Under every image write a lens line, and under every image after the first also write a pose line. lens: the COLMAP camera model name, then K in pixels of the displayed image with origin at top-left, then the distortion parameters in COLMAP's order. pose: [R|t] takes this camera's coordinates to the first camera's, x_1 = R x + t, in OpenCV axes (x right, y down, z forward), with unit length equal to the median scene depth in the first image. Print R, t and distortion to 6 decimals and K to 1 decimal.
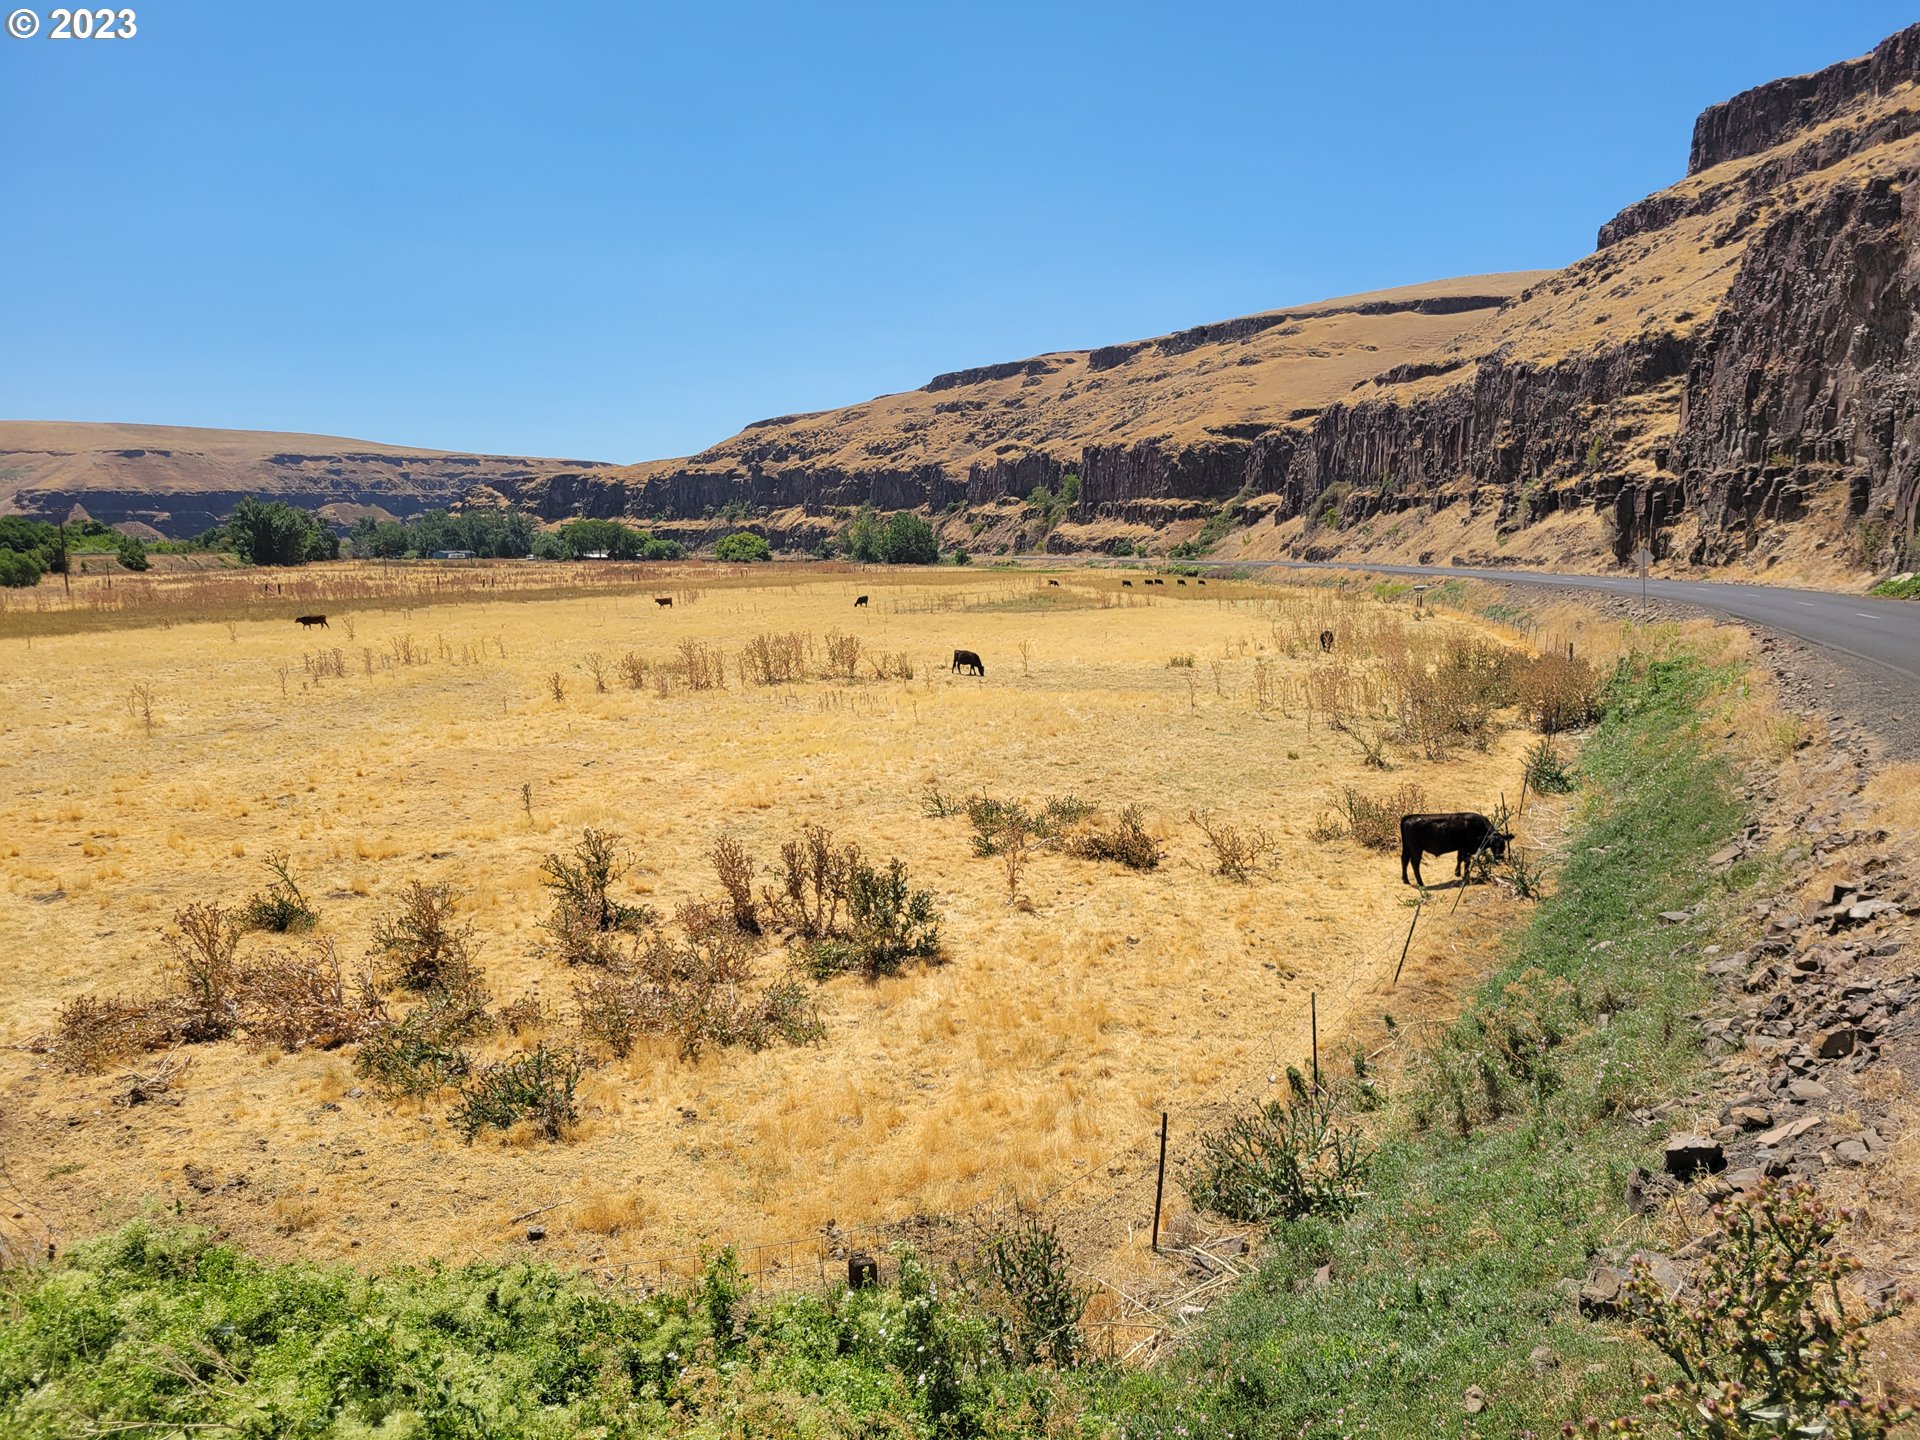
lens RADIAL K [[1539.7, 0, 968.6], [0, 1539.7, 730.4], [0, 0, 1]] dist [0.053744, -0.015364]
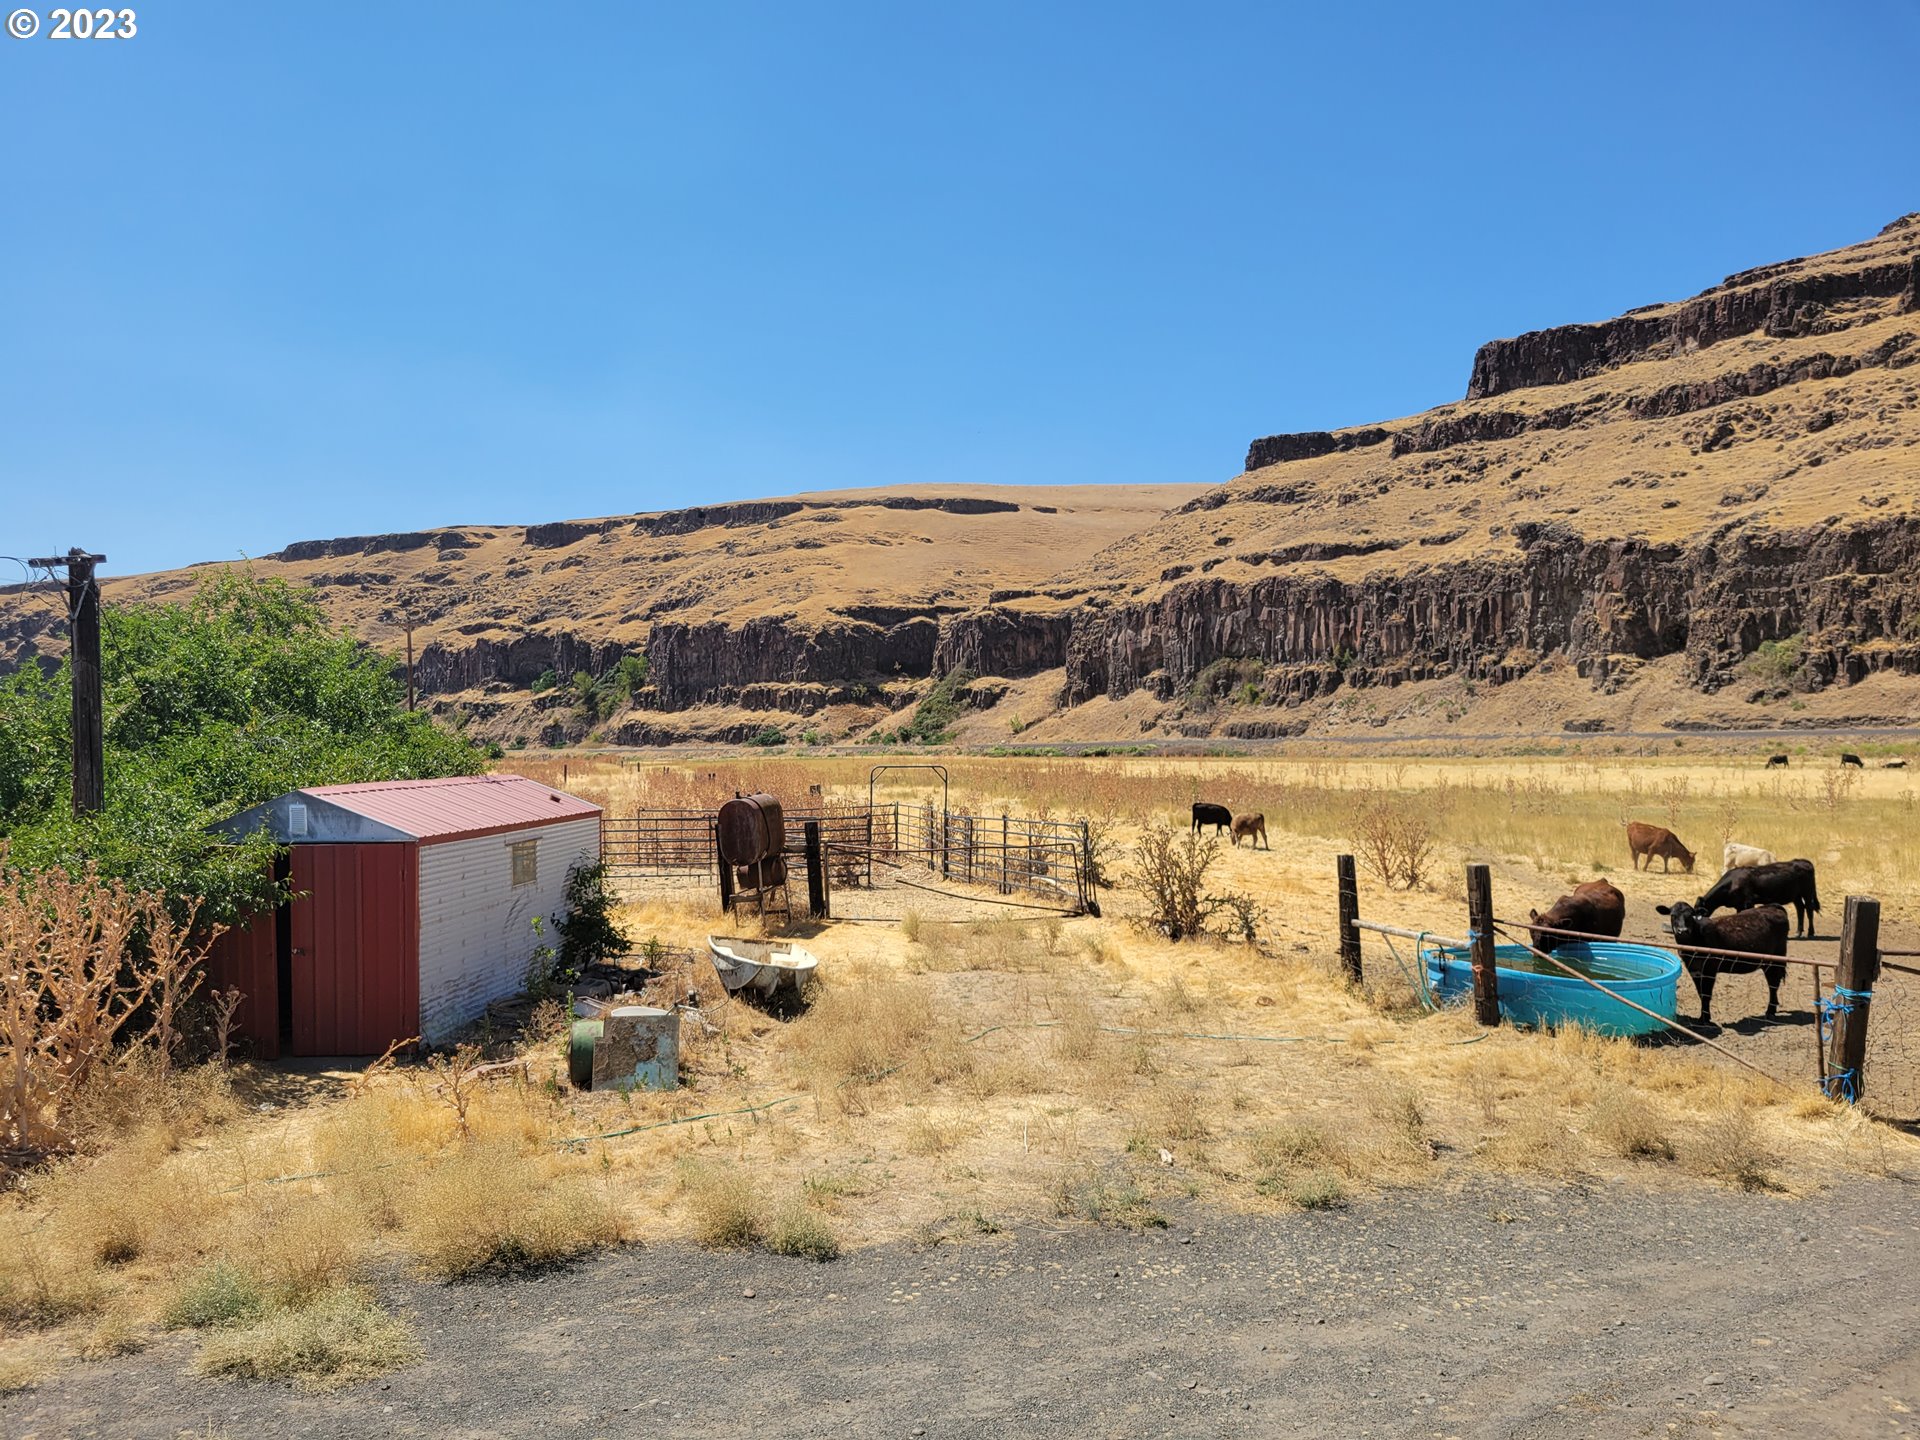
lens RADIAL K [[1542.8, 0, 952.1], [0, 1542.8, 742.9], [0, 0, 1]] dist [0.053686, 0.004007]
pose [[0.836578, -0.003921, 0.547834, -0.299961], [0.073408, 0.991759, -0.105000, -0.012513], [-0.542907, 0.128056, 0.829972, 0.199335]]
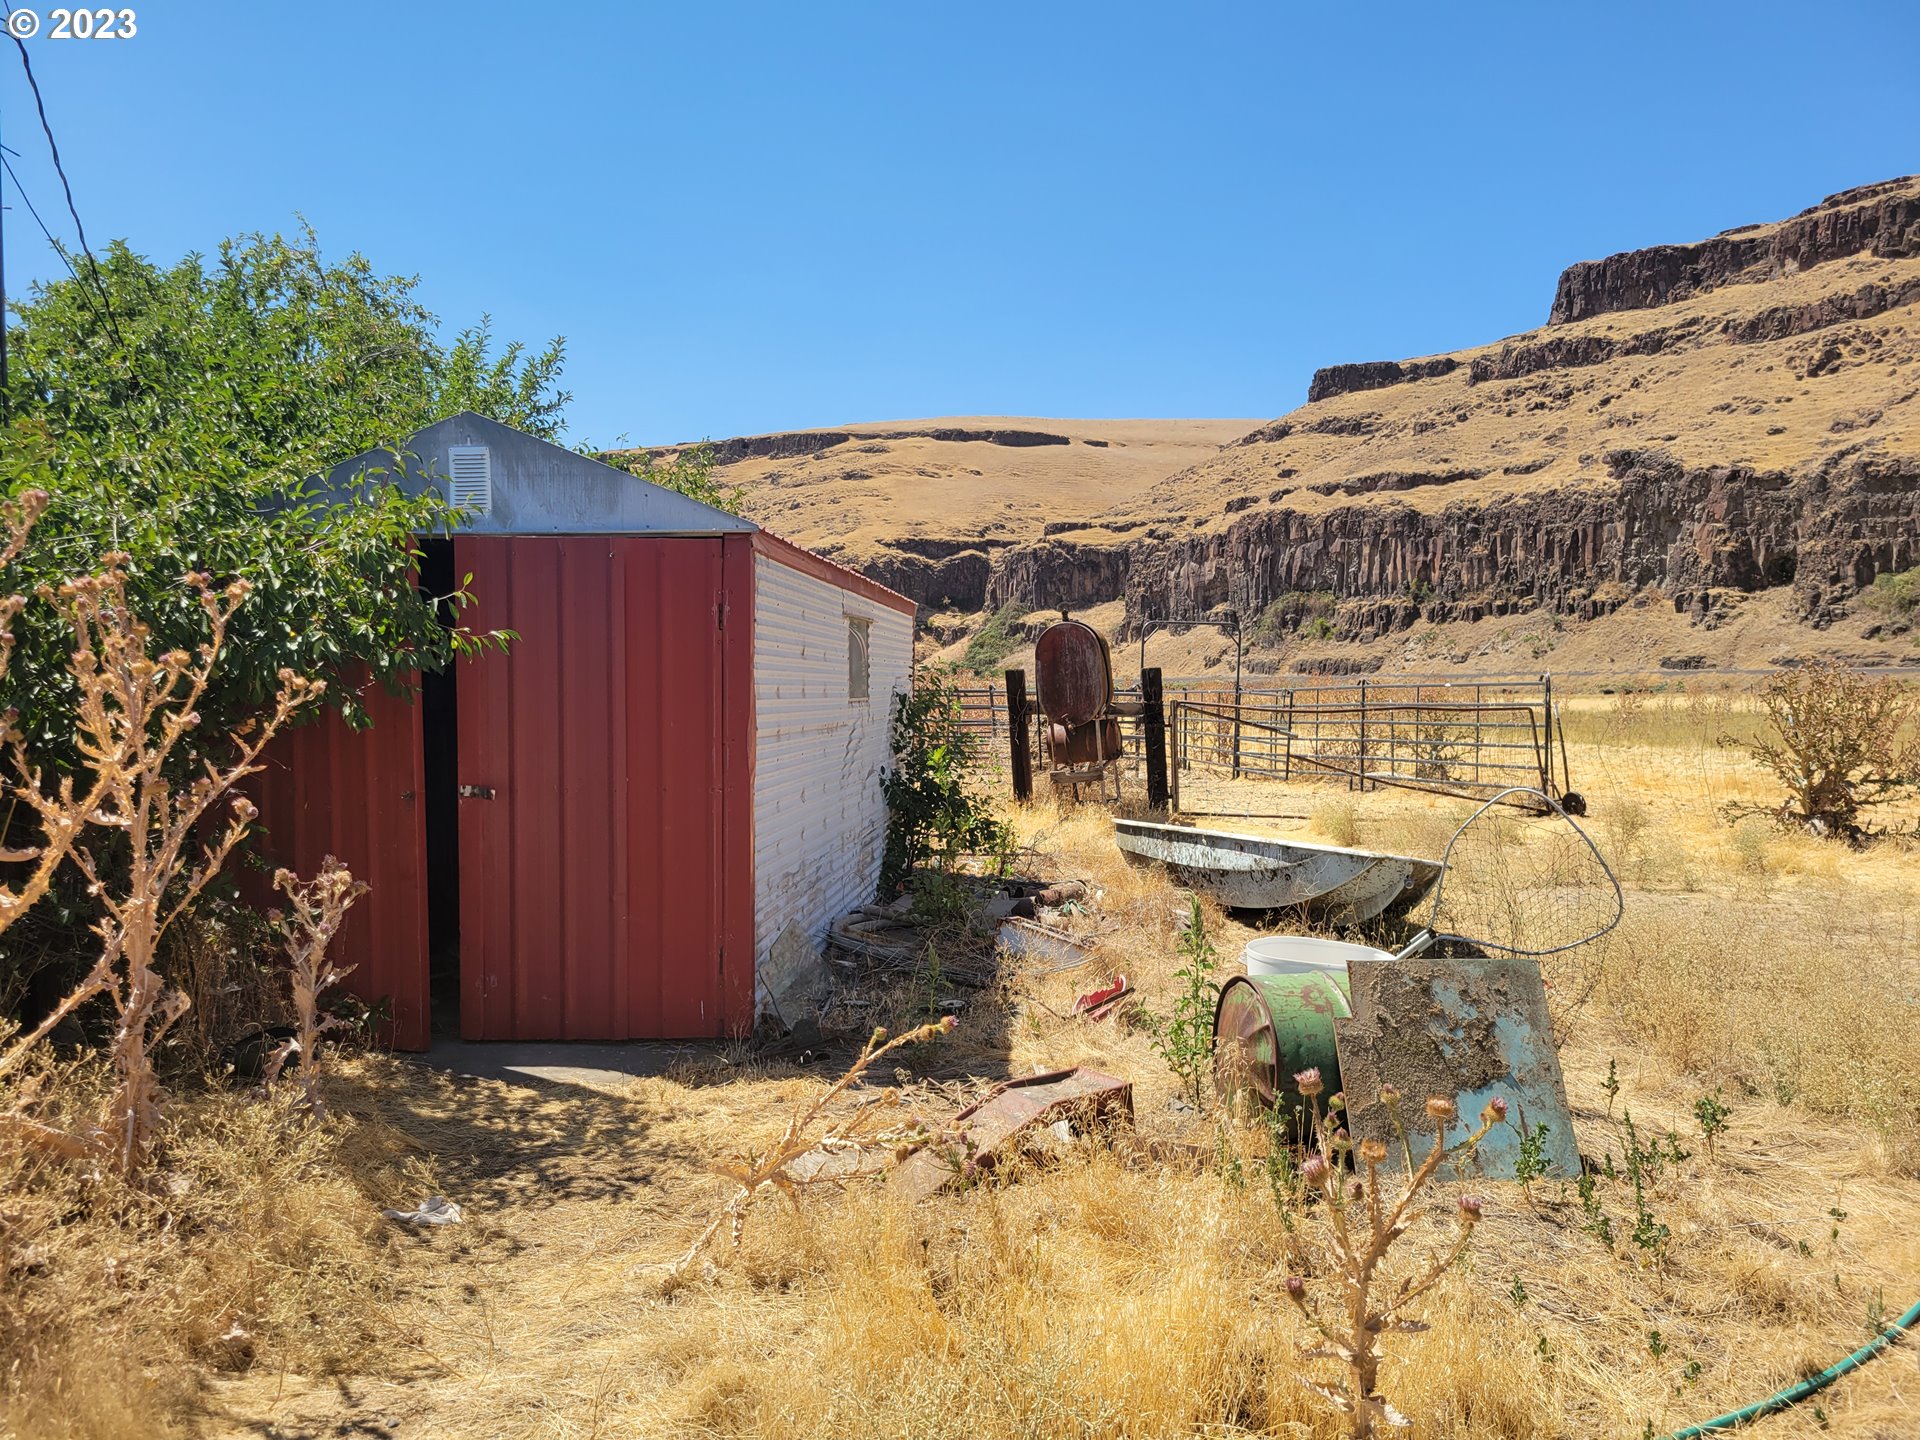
lens RADIAL K [[1539.7, 0, 968.6], [0, 1539.7, 730.4], [0, 0, 1]] dist [0.053744, -0.015364]
pose [[0.842126, -0.010447, 0.539180, -0.296798], [0.061595, 0.995133, -0.076922, -0.011743], [-0.535752, 0.097989, 0.838670, 0.223871]]
